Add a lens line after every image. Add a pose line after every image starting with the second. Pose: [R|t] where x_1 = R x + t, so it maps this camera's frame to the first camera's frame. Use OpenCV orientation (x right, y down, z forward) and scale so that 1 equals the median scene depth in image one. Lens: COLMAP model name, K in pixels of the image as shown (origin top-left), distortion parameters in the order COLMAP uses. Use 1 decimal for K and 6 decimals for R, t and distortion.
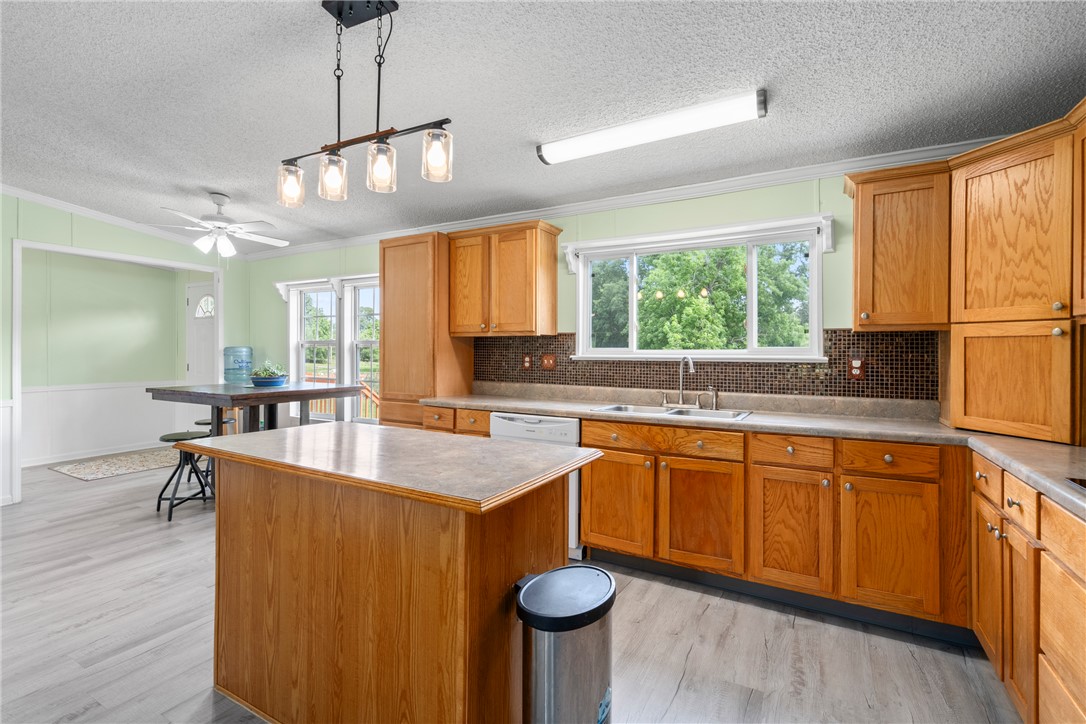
lens RADIAL K [[498.0, 0, 539.9], [0, 498.0, 350.9], [0, 0, 1]] dist [-0.002152, 0.000491]
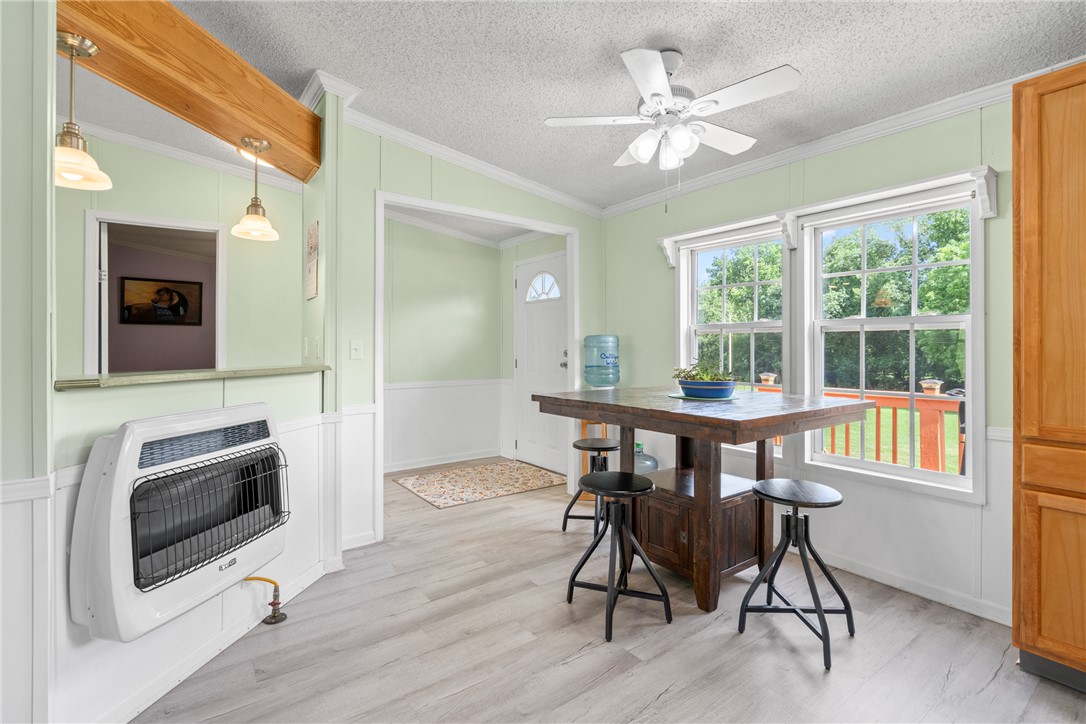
lens RADIAL K [[510.7, 0, 539.8], [0, 510.7, 348.0], [0, 0, 1]] dist [0.000994, 0.000305]
pose [[0.908315, -0.002765, -0.418277, -0.605997], [0.001819, 0.999995, -0.002660, 0.018511], [0.418282, 0.001655, 0.908316, 0.475651]]
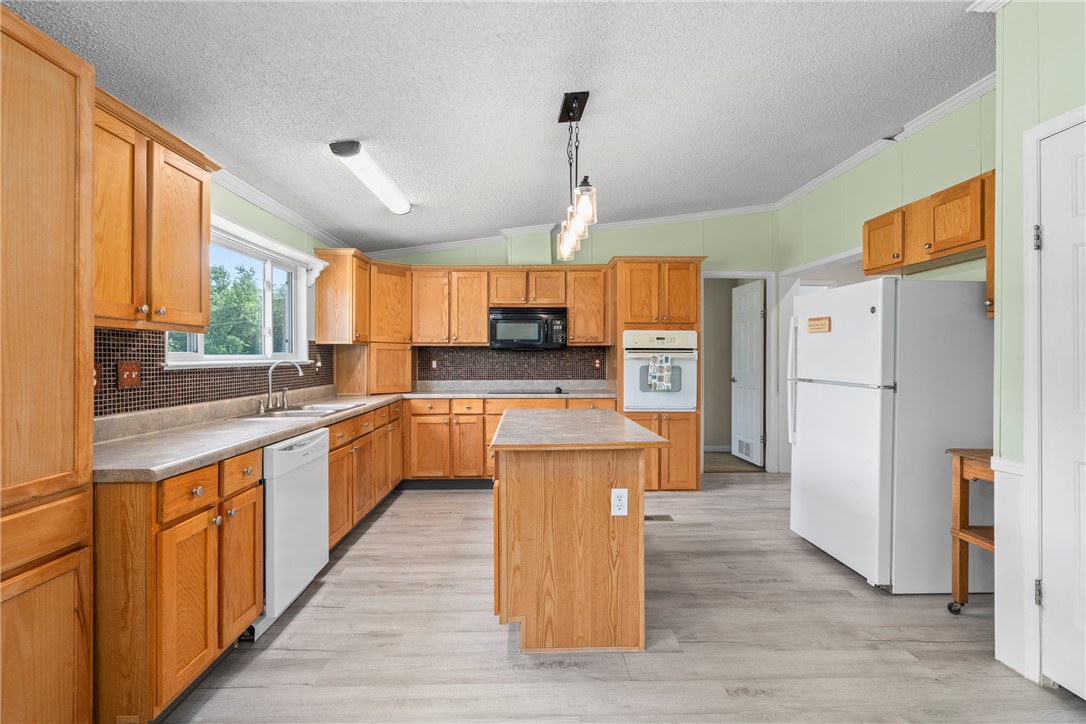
lens RADIAL K [[494.2, 0, 540.1], [0, 494.2, 358.5], [0, 0, 1]] dist [-0.000170, 0.000363]
pose [[-0.520246, -0.006674, 0.853990, -0.795955], [-0.002614, 0.999977, 0.006223, -0.002658], [-0.854013, 0.001005, -0.520251, 0.953353]]
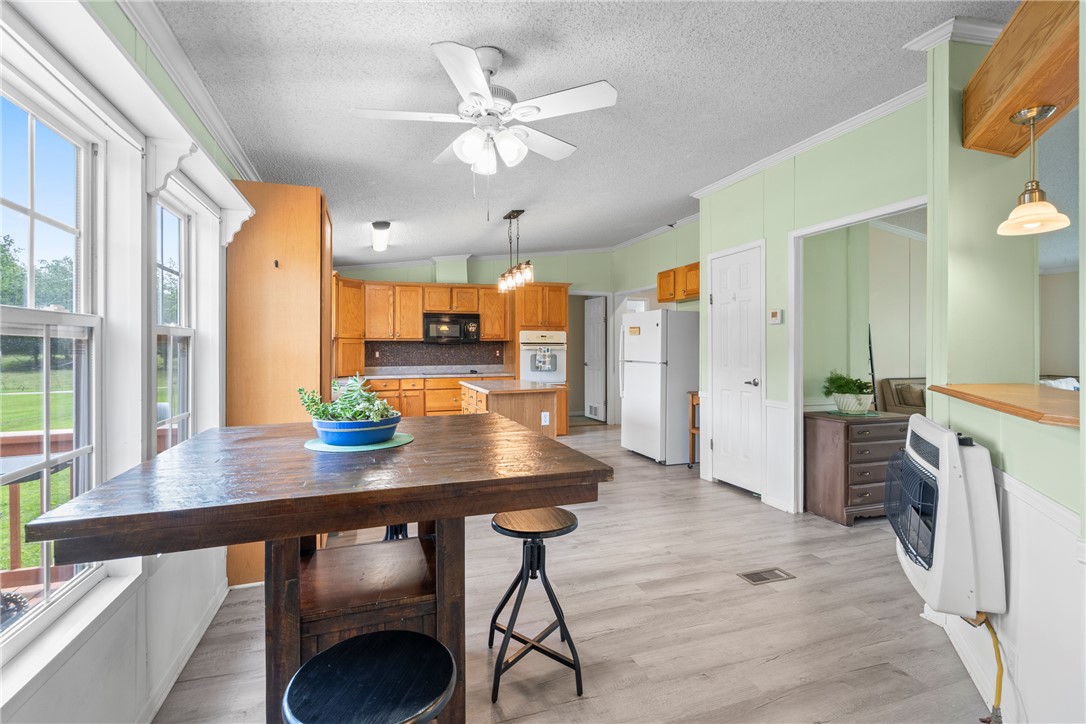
lens RADIAL K [[510.7, 0, 539.8], [0, 510.7, 348.0], [0, 0, 1]] dist [0.000994, 0.000305]
pose [[-0.752862, -0.001658, 0.658176, -1.178372], [-0.001032, 0.999999, 0.001338, -0.004082], [-0.658177, 0.000328, -0.752863, 1.548627]]
